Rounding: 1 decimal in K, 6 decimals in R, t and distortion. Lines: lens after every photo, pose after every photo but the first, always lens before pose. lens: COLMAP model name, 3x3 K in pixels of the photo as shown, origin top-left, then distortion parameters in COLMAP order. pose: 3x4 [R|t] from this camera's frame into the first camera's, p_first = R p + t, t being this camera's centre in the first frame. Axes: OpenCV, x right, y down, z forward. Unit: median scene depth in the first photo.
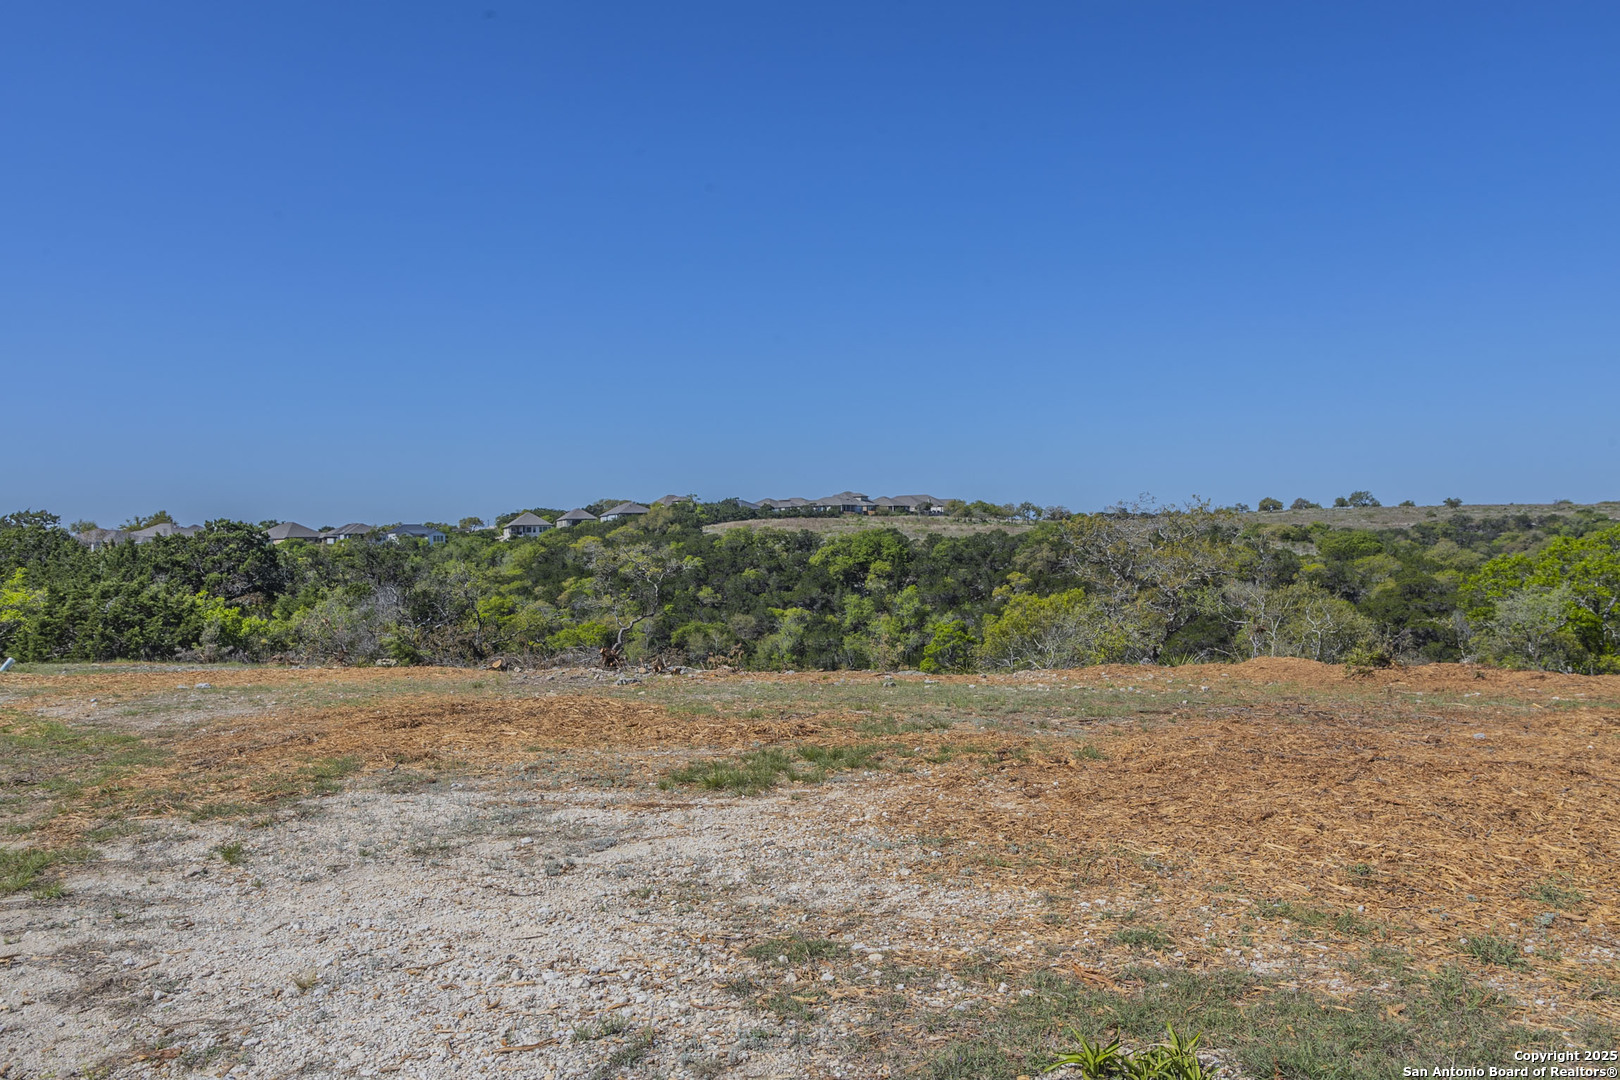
lens RADIAL K [[1178.5, 0, 810.0], [0, 1178.5, 540.0], [0, 0, 1]] dist [-0.028856, 0.053616]
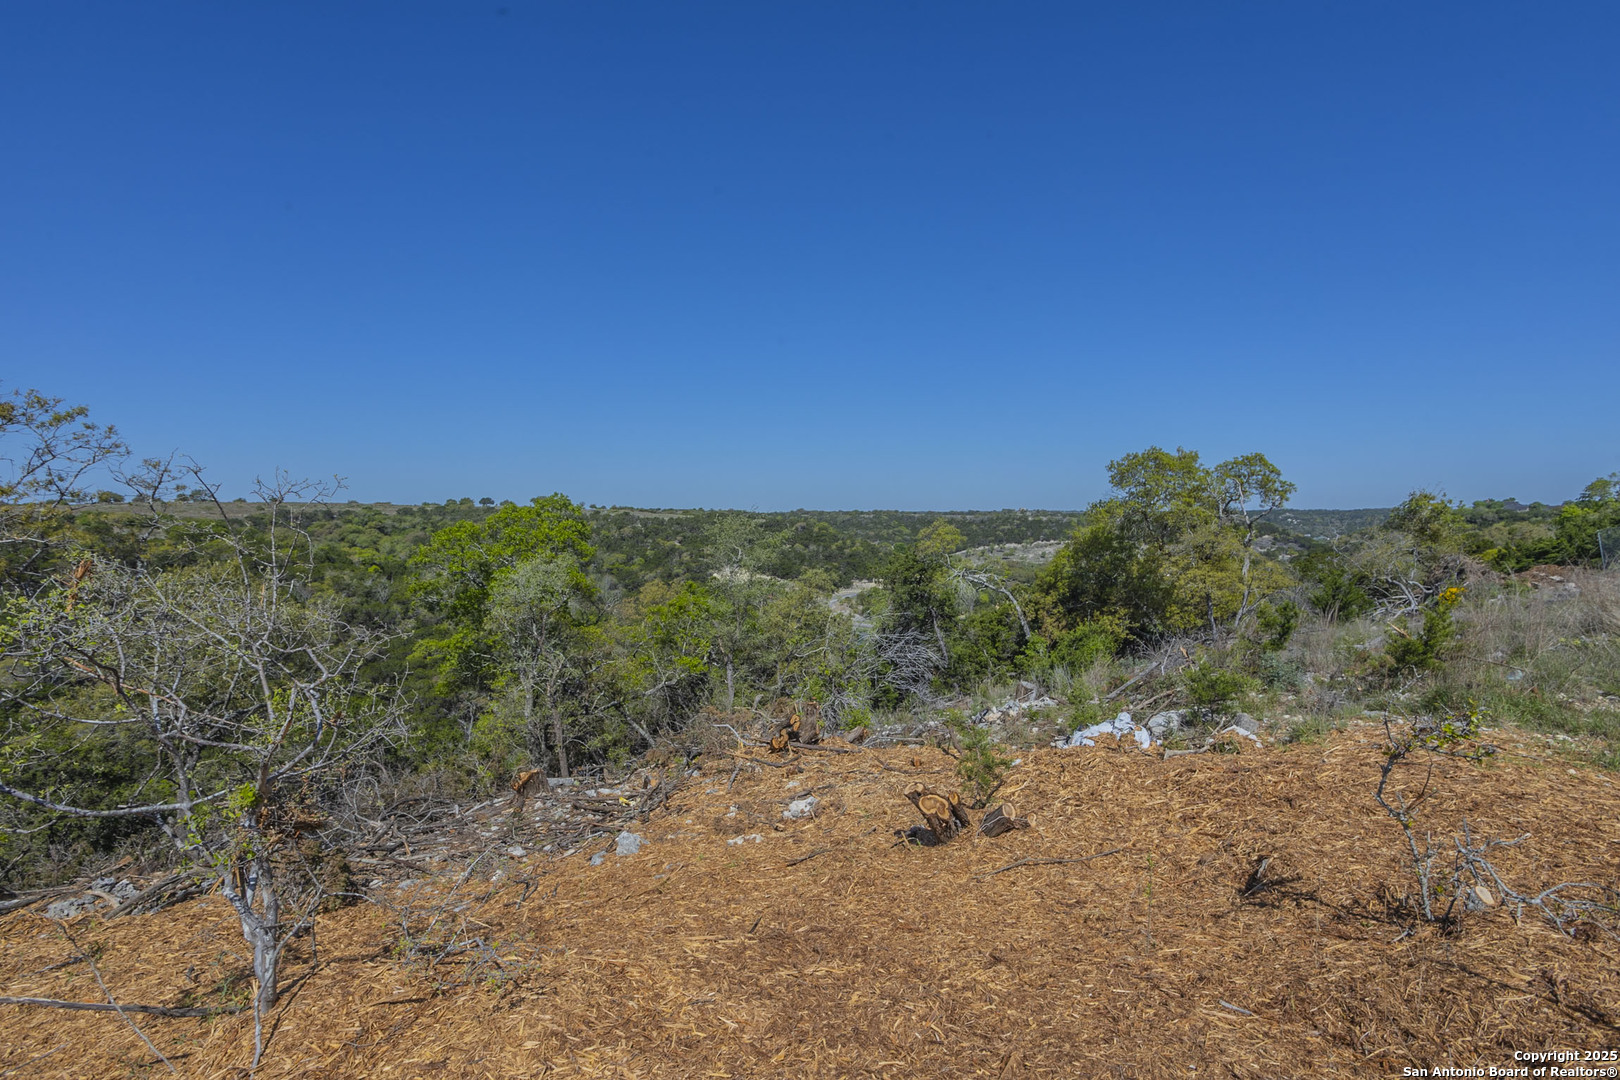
lens RADIAL K [[794.4, 0, 813.6], [0, 794.4, 543.6], [0, 0, 1]] dist [-0.055915, 0.038107]
pose [[0.446618, -0.020208, 0.894497, 0.195172], [0.002409, 0.999768, 0.021383, 0.018147], [-0.894722, -0.007395, 0.446563, 0.541792]]
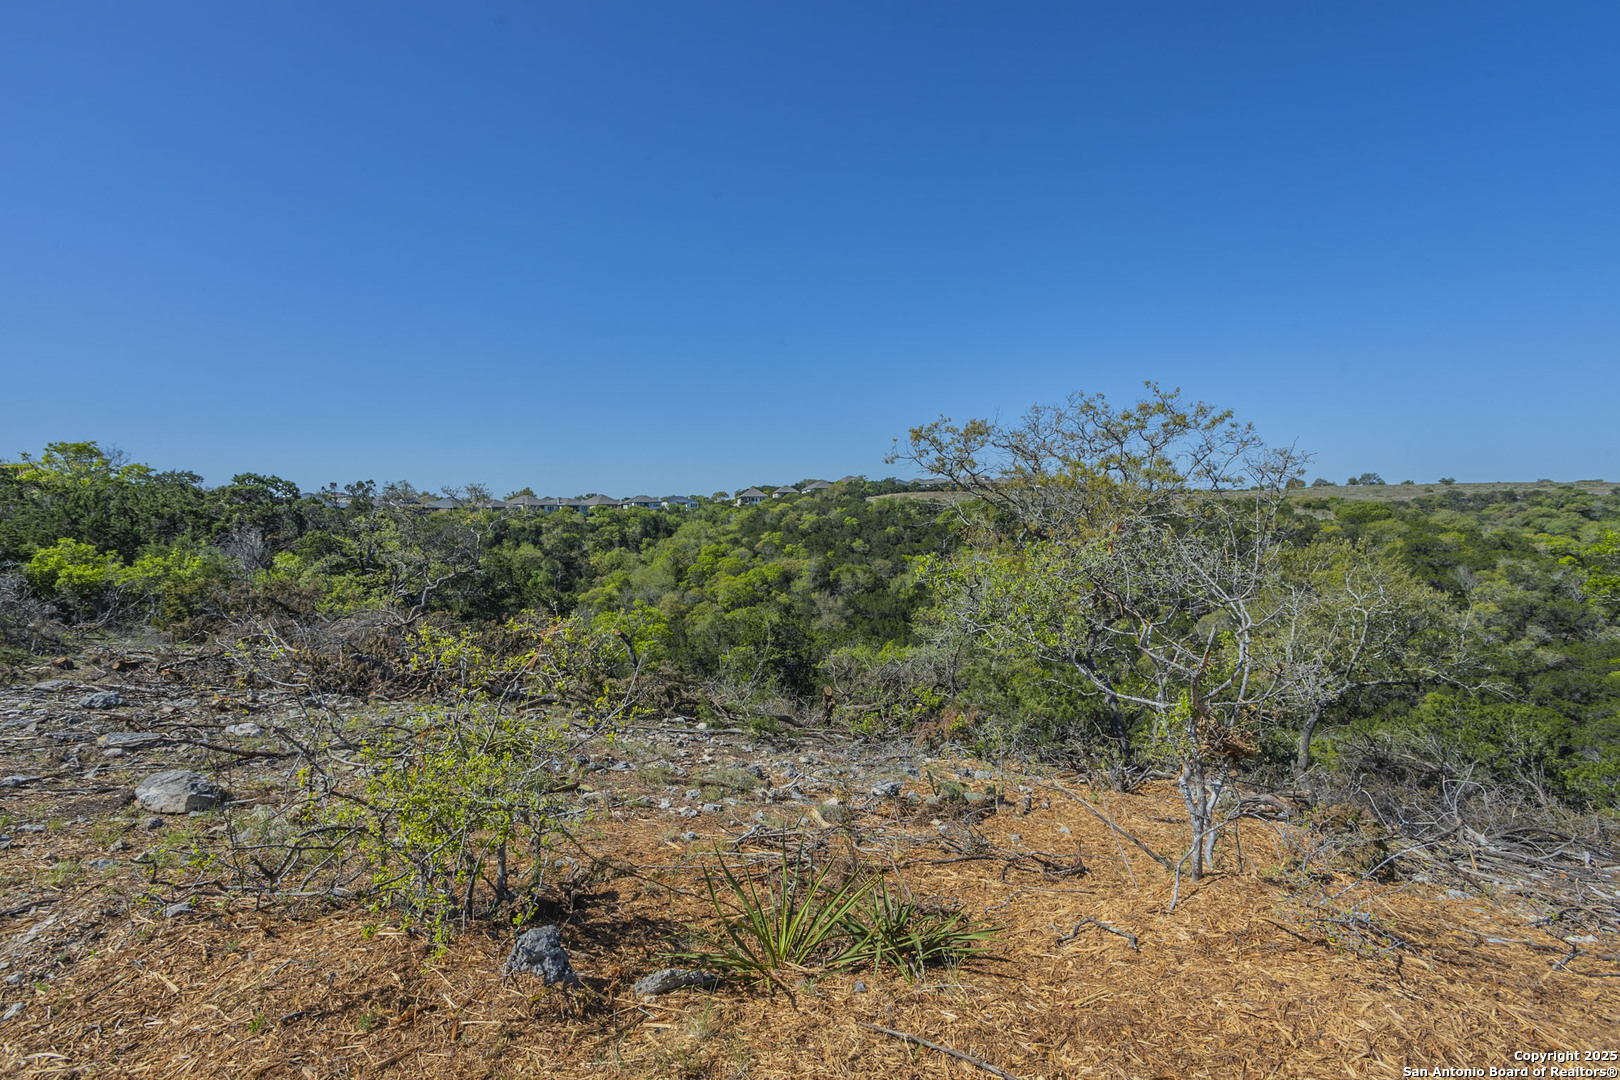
lens RADIAL K [[780.1, 0, 811.1], [0, 780.1, 541.4], [0, 0, 1]] dist [-0.055663, 0.035832]
pose [[0.982218, 0.011236, -0.187405, 0.207290], [-0.003290, 0.999084, 0.042656, 0.019325], [0.187713, -0.041281, 0.981356, 0.525828]]
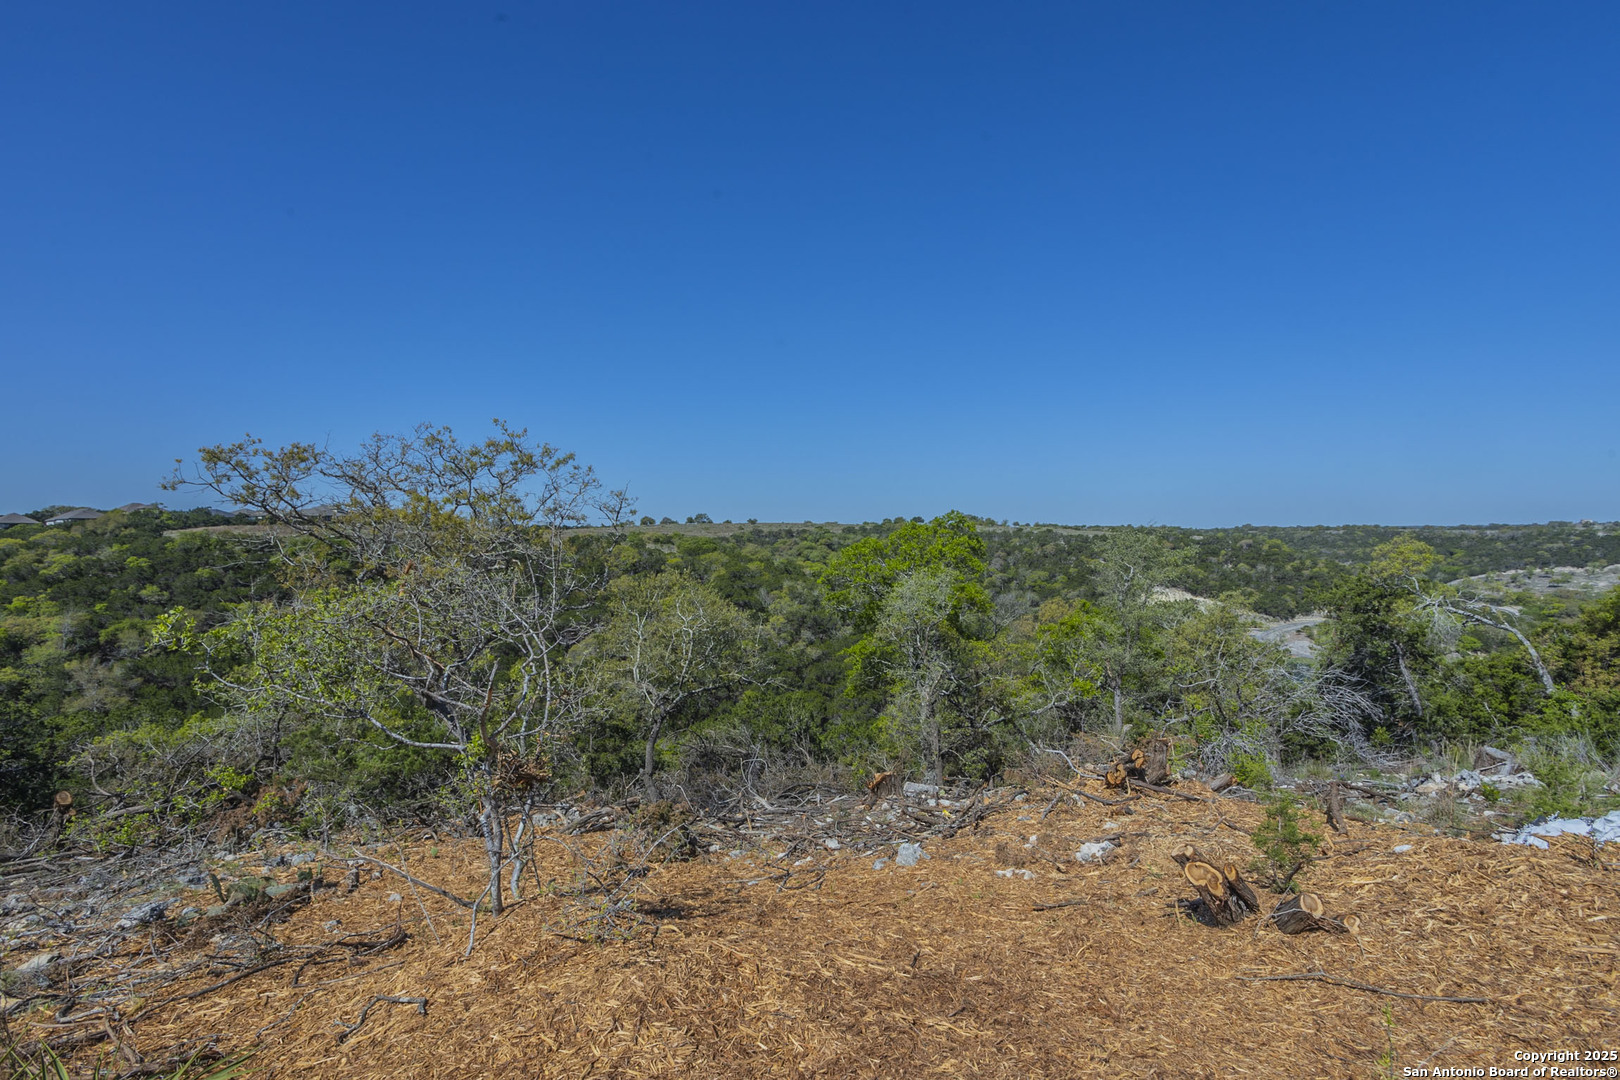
lens RADIAL K [[785.7, 0, 811.7], [0, 785.7, 543.8], [0, 0, 1]] dist [-0.050052, 0.033950]
pose [[0.836797, -0.000068, 0.547513, 0.215521], [0.000787, 0.999999, -0.001079, 0.018832], [-0.547512, 0.001334, 0.836797, 0.524040]]
